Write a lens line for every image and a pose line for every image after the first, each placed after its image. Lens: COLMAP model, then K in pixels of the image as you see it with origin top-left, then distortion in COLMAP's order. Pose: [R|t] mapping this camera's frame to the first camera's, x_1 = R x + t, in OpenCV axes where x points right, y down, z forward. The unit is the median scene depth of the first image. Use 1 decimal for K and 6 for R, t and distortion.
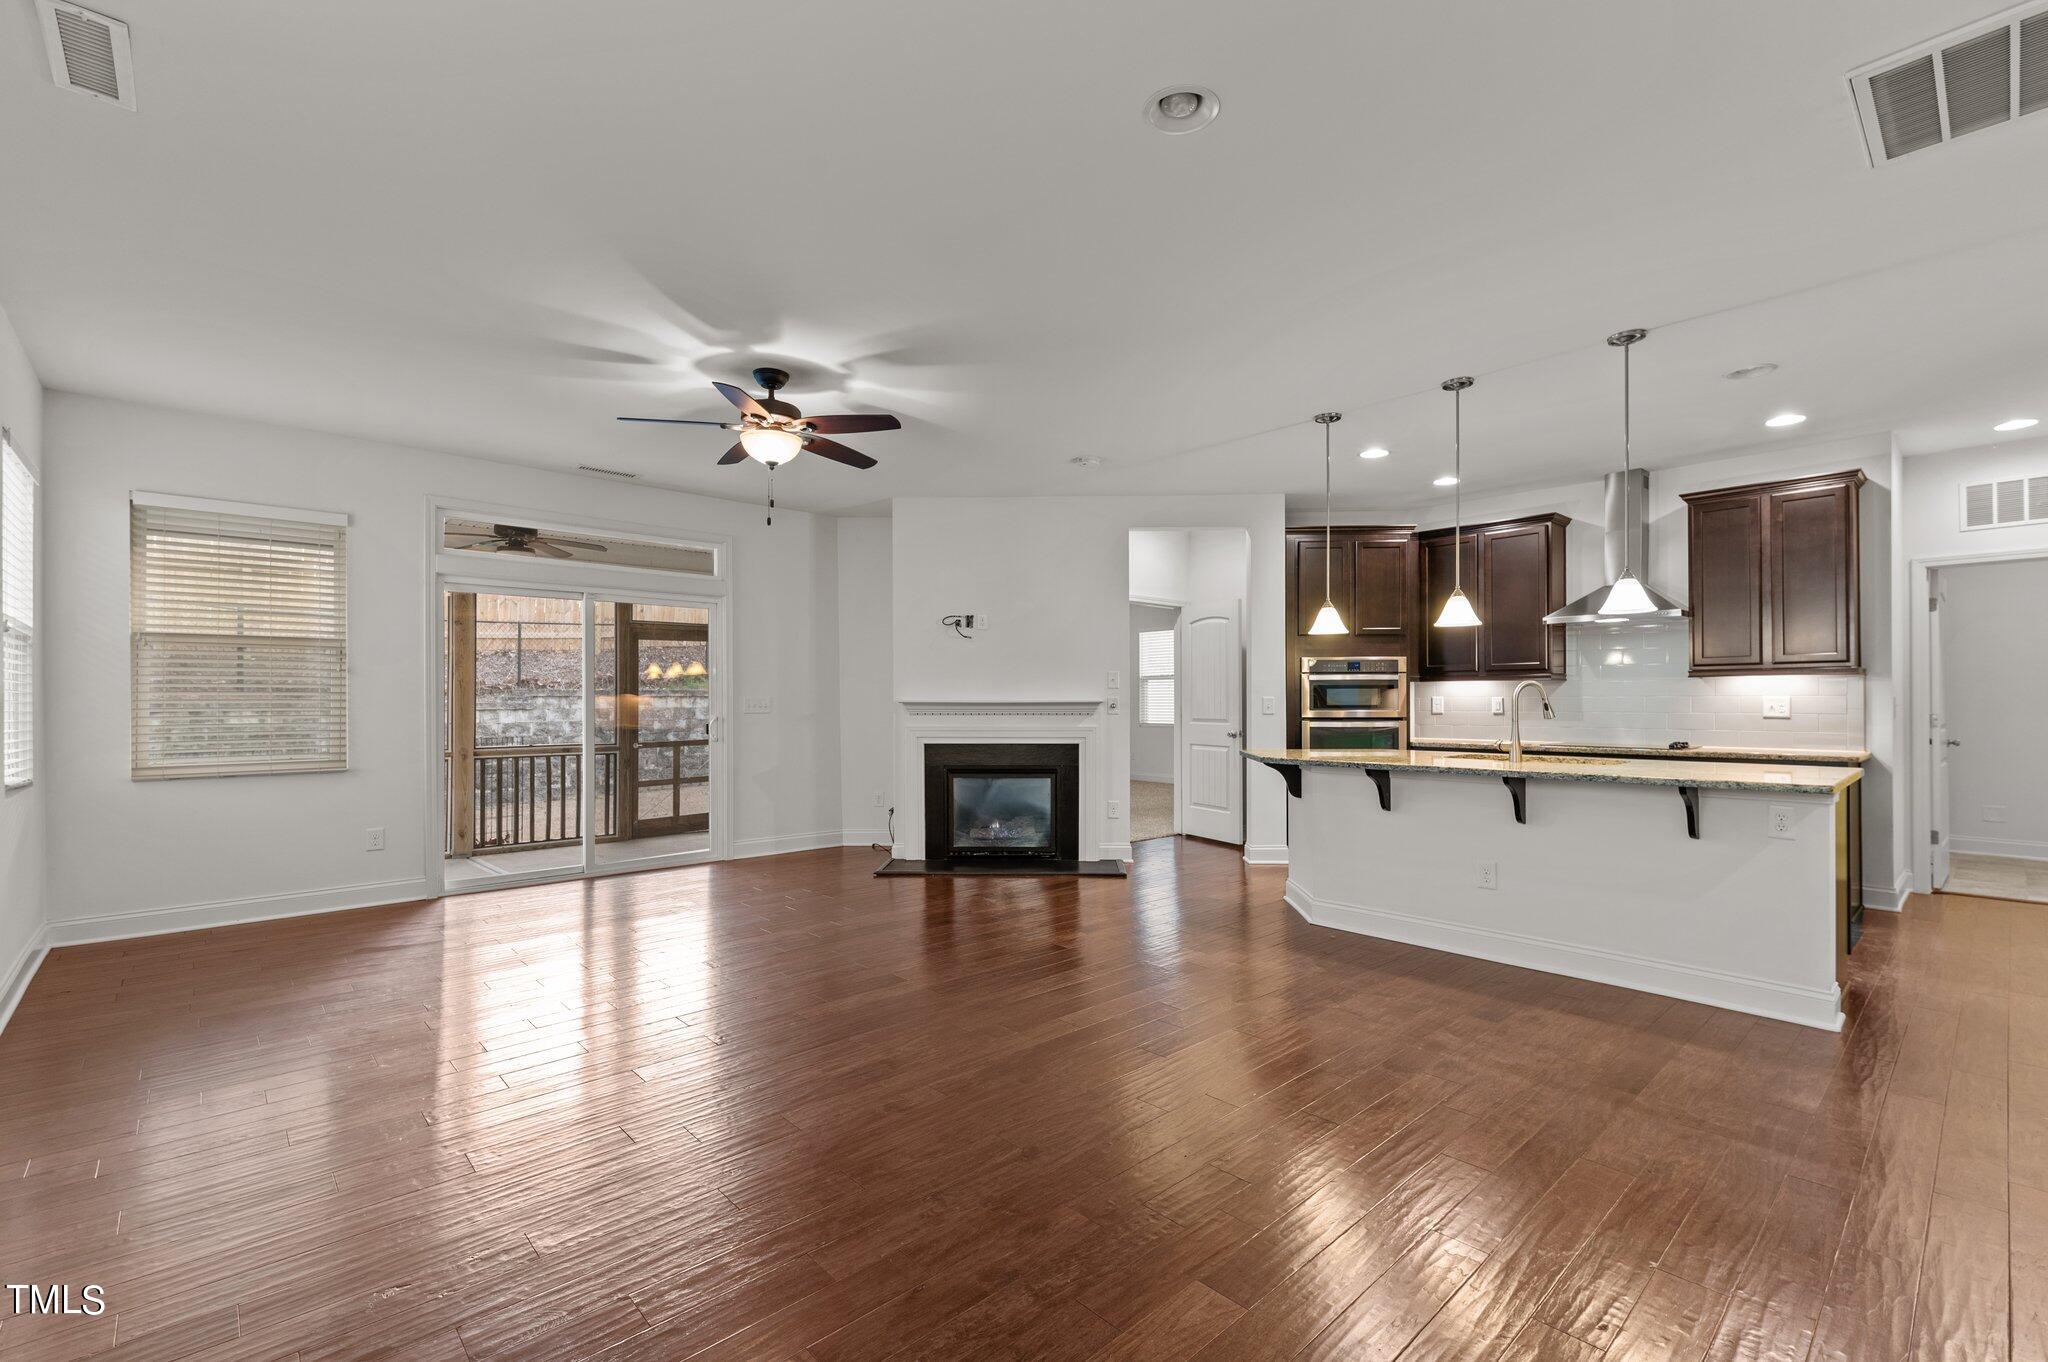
lens RADIAL K [[882.9, 0, 1032.9], [0, 882.9, 693.0], [0, 0, 1]] dist [0.031533, -0.011741]
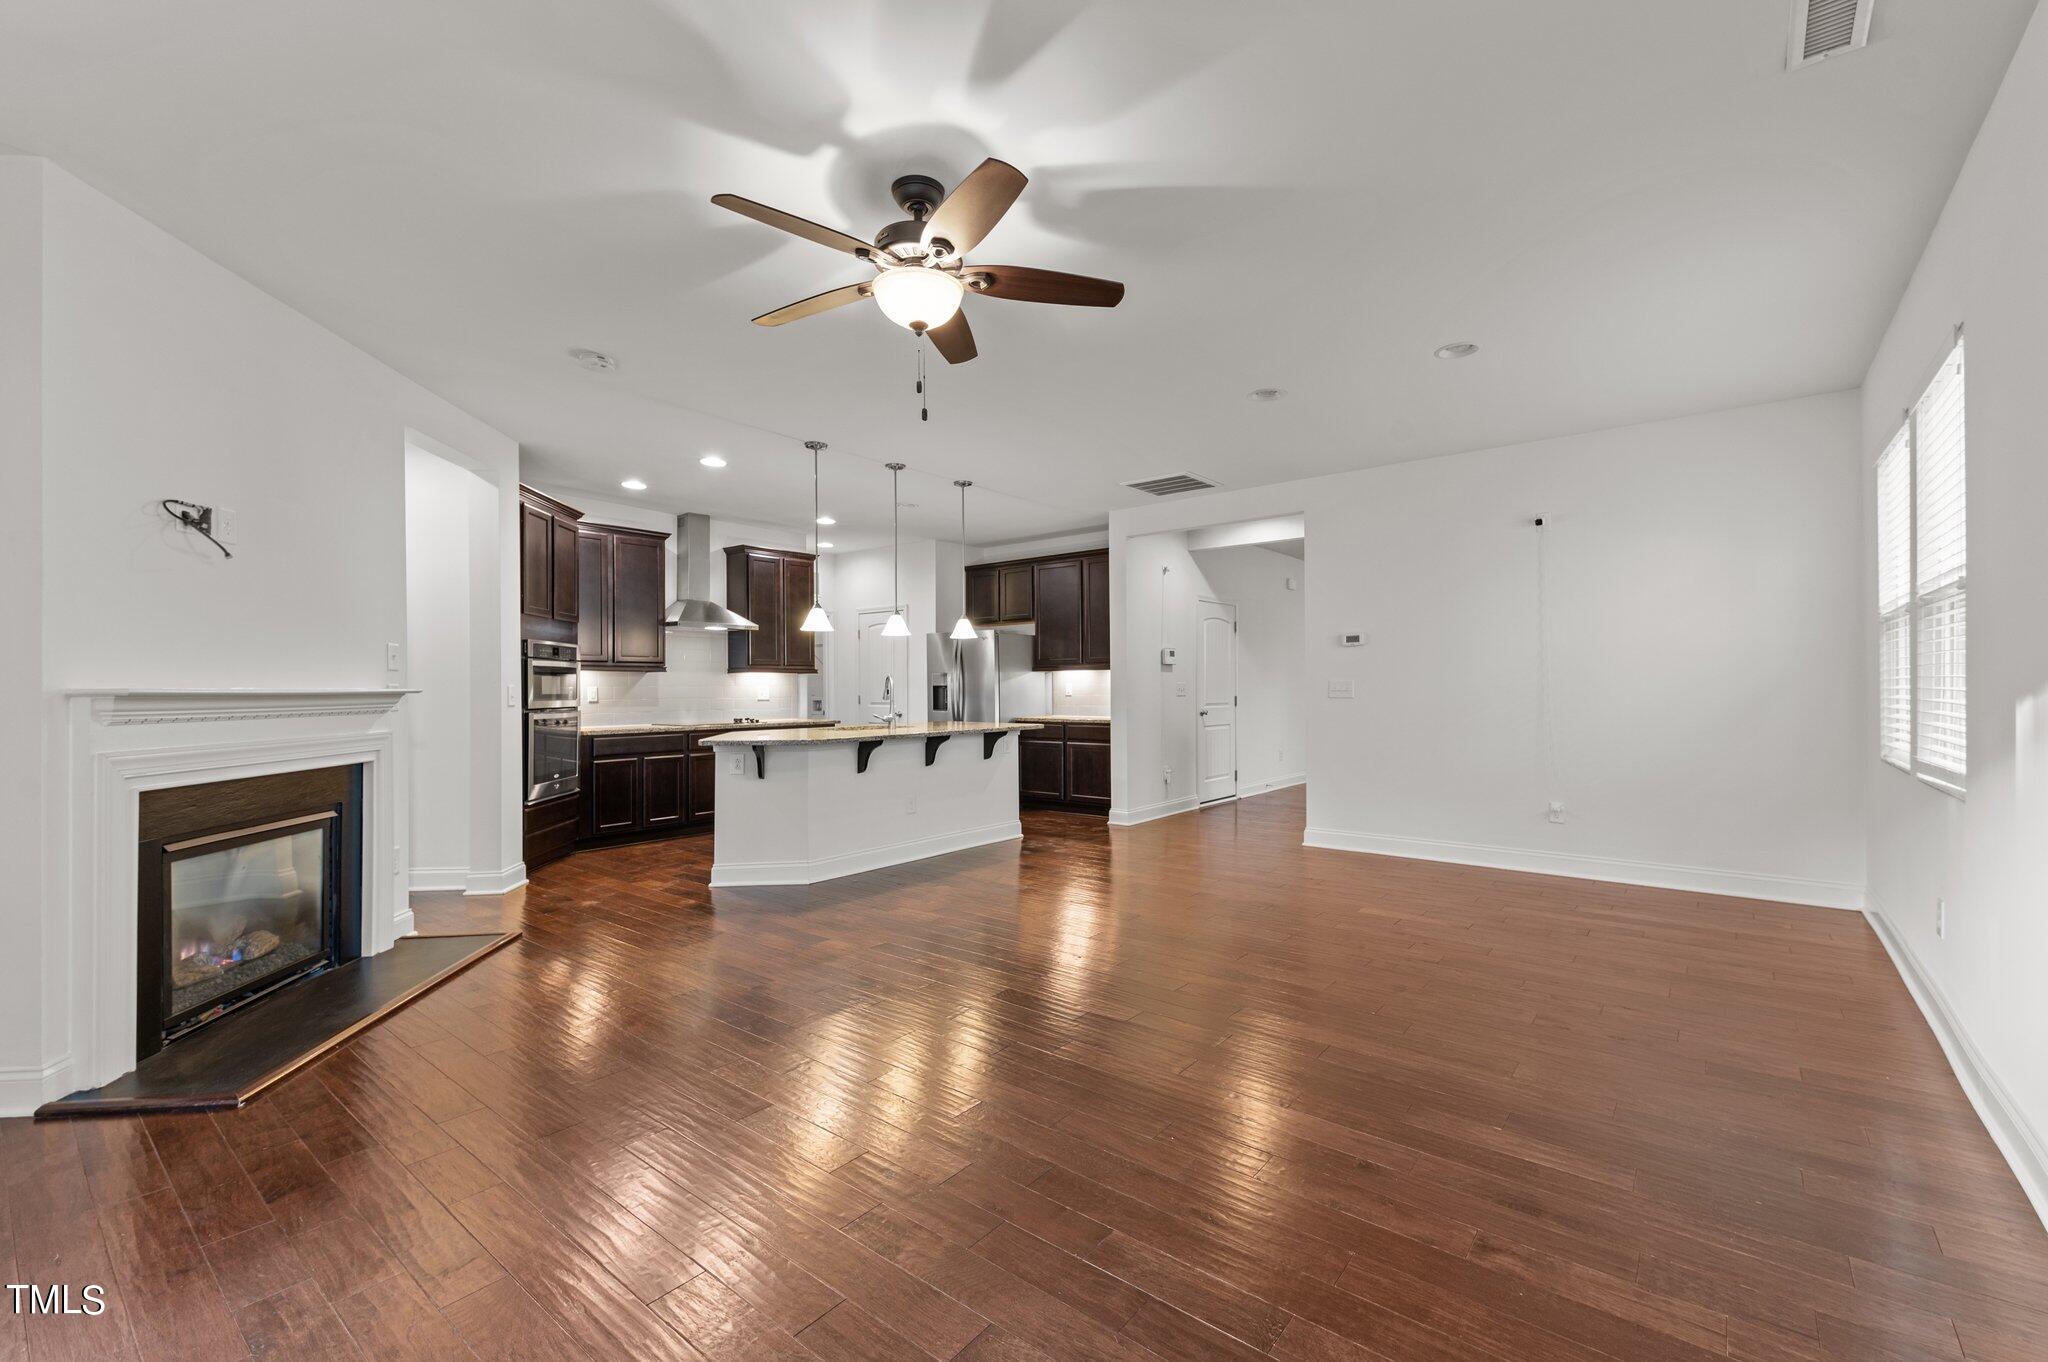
lens RADIAL K [[866.1, 0, 1025.7], [0, 866.1, 689.0], [0, 0, 1]] dist [0.028912, -0.011382]
pose [[-0.144431, 0.000649, 0.989515, -0.606151], [-0.003781, 0.999992, -0.001208, 0.007599], [-0.989508, -0.003916, -0.144428, 0.648855]]
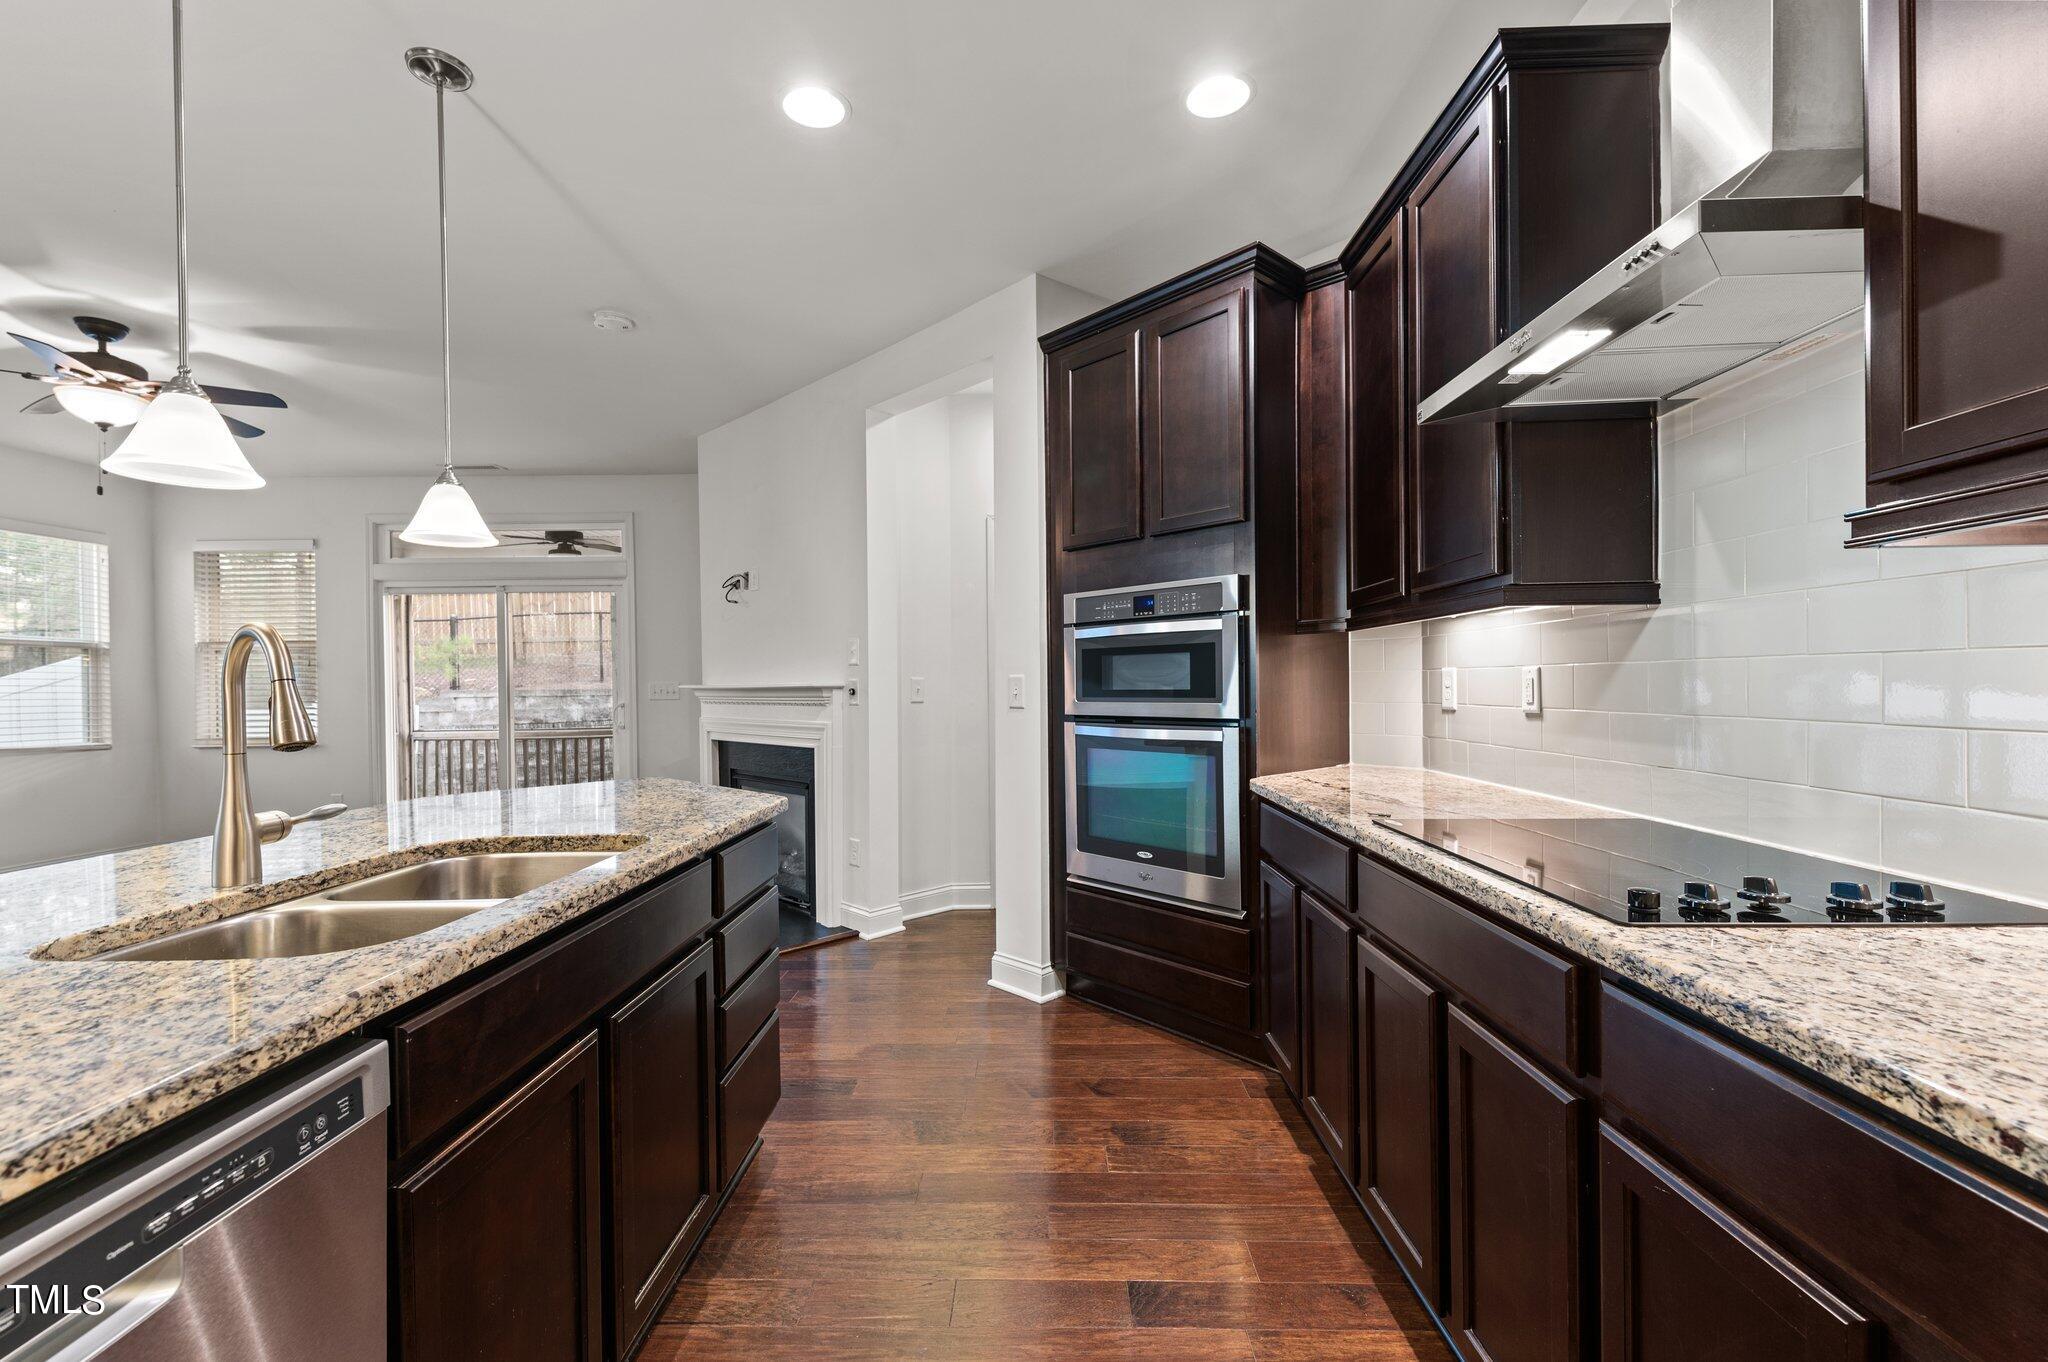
lens RADIAL K [[866.1, 0, 1025.7], [0, 866.1, 689.0], [0, 0, 1]] dist [0.028912, -0.011382]
pose [[0.722556, -0.003119, -0.691305, 0.627867], [0.016241, 0.999790, 0.012464, 0.006415], [0.691122, -0.020233, 0.722455, 0.635731]]
